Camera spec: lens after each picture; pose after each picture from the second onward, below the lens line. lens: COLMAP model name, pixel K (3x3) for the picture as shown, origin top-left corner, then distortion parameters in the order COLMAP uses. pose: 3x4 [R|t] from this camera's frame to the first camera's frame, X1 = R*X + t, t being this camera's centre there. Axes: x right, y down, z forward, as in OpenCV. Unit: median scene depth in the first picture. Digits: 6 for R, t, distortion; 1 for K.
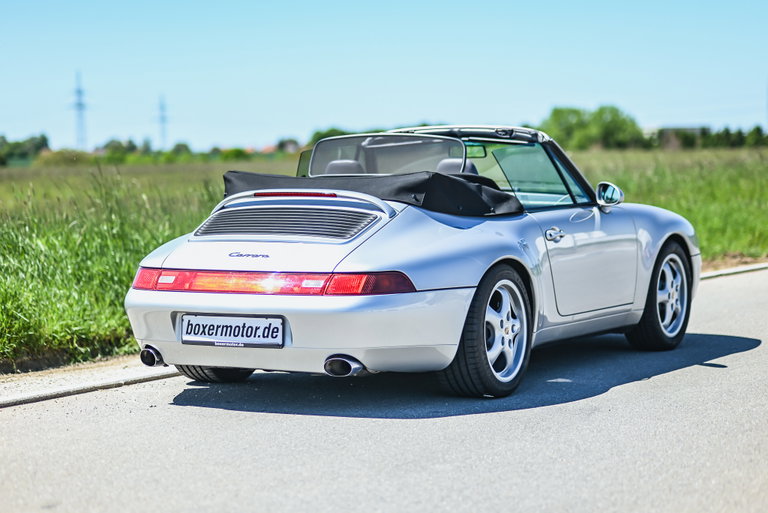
lens RADIAL K [[1930.3, 0, 375.9], [0, 1930.3, 268.8], [0, 0, 1]] dist [0.263576, -0.191533]
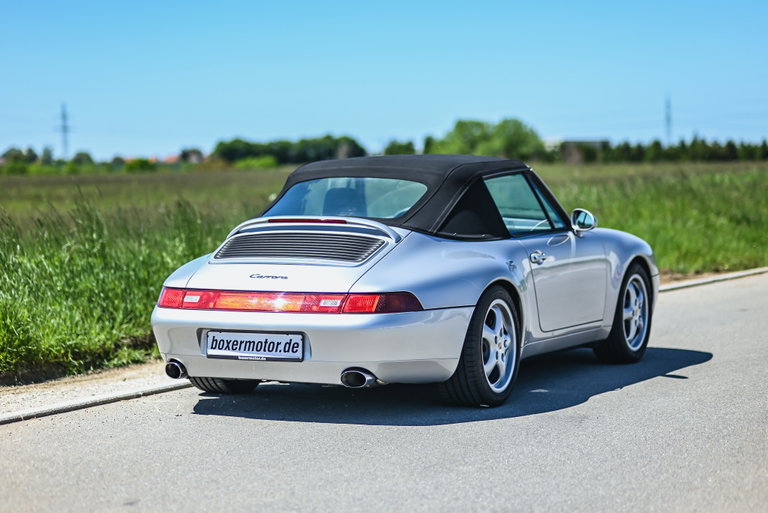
lens RADIAL K [[1930.3, 0, 375.9], [0, 1930.3, 268.8], [0, 0, 1]] dist [0.263576, -0.191533]
pose [[0.998730, 0.001954, 0.050342, -0.060444], [-0.001670, 0.999982, -0.005684, -0.005483], [-0.050352, 0.005593, 0.998716, -0.095615]]
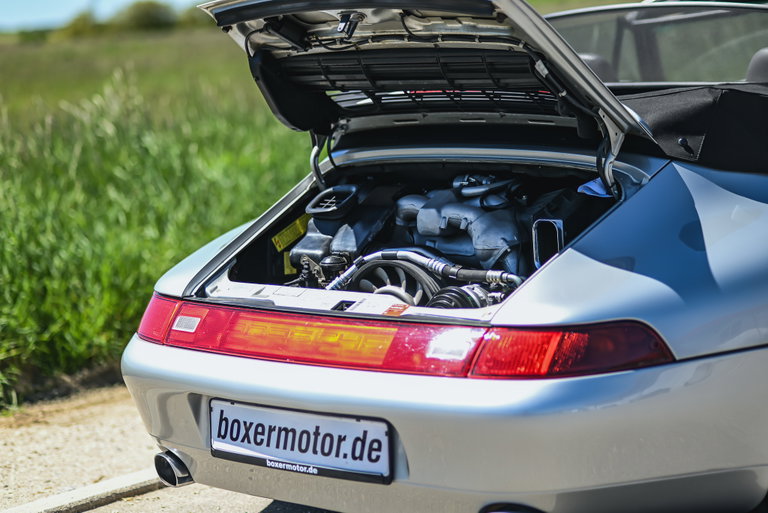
lens RADIAL K [[1937.0, 0, 384.0], [0, 1937.0, 256.5], [0, 0, 1]] dist [0.258286, 0.400615]
pose [[0.980206, -0.014715, -0.197431, 0.044678], [0.029997, 0.996760, 0.074635, -0.049600], [0.195693, -0.079080, 0.977472, 0.521936]]
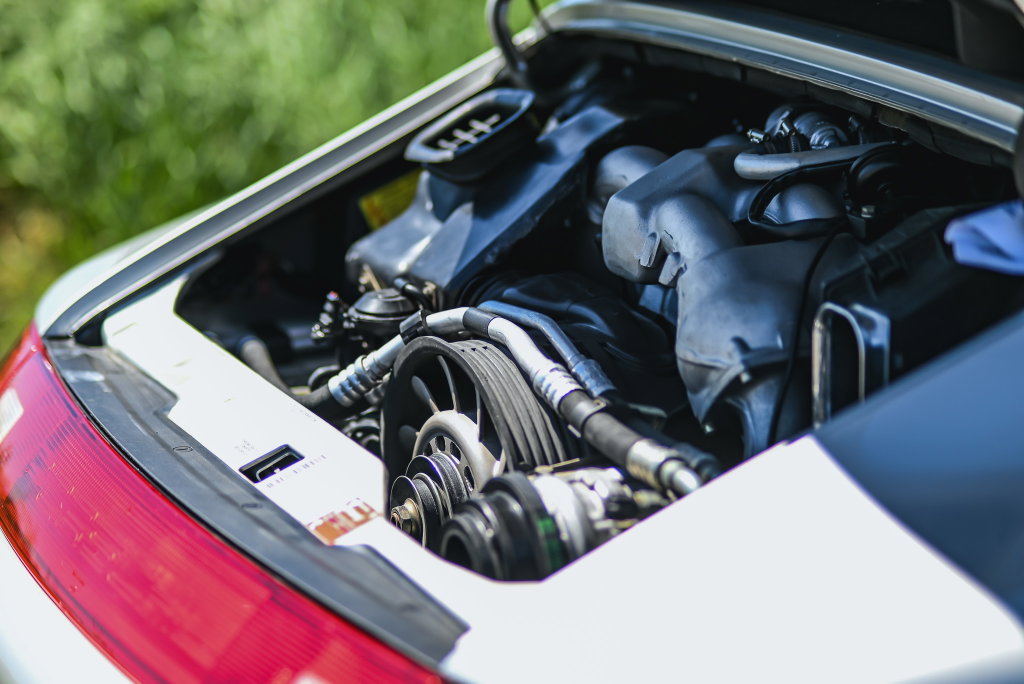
lens RADIAL K [[2630.2, 0, 512.0], [0, 2630.2, 342.0], [0, 0, 1]] dist [0.211585, -0.974679]
pose [[0.821026, 0.153190, -0.549954, 0.084468], [-0.038516, 0.975994, 0.214364, -0.063373], [0.569590, -0.154817, 0.807217, 0.826358]]
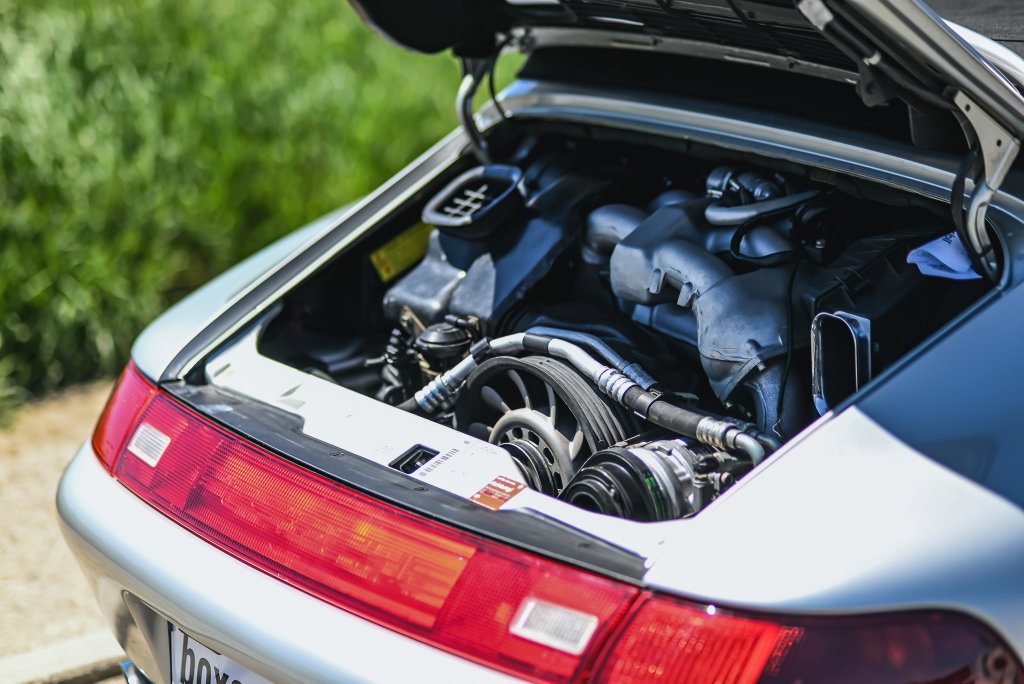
lens RADIAL K [[2630.2, 0, 512.0], [0, 2630.2, 342.0], [0, 0, 1]] dist [0.211585, -0.974679]
pose [[0.918691, 0.082366, -0.386293, 0.074433], [0.005430, 0.975289, 0.220866, -0.087888], [0.394939, -0.205005, 0.895542, 0.716384]]
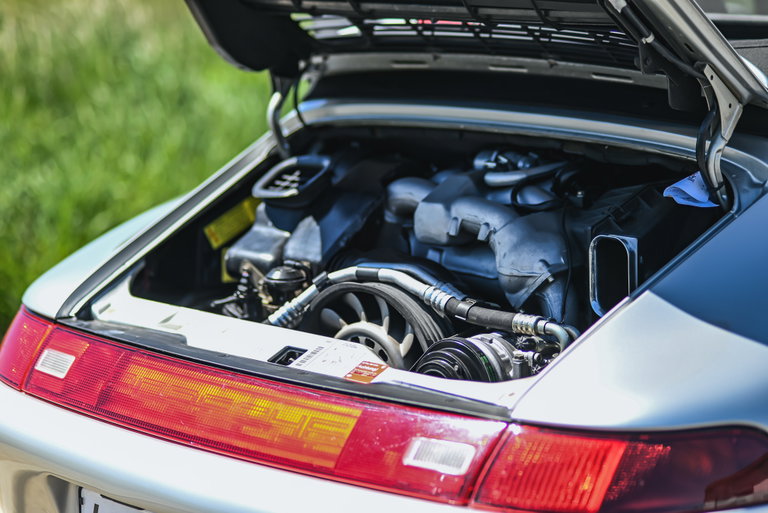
lens RADIAL K [[1972.6, 0, 384.0], [0, 1972.6, 256.5], [0, 0, 1]] dist [0.211585, -0.974679]
pose [[0.972449, 0.039008, -0.229827, 0.025348], [-0.010197, 0.992074, 0.125239, -0.057203], [0.232891, -0.119445, 0.965140, 0.698030]]
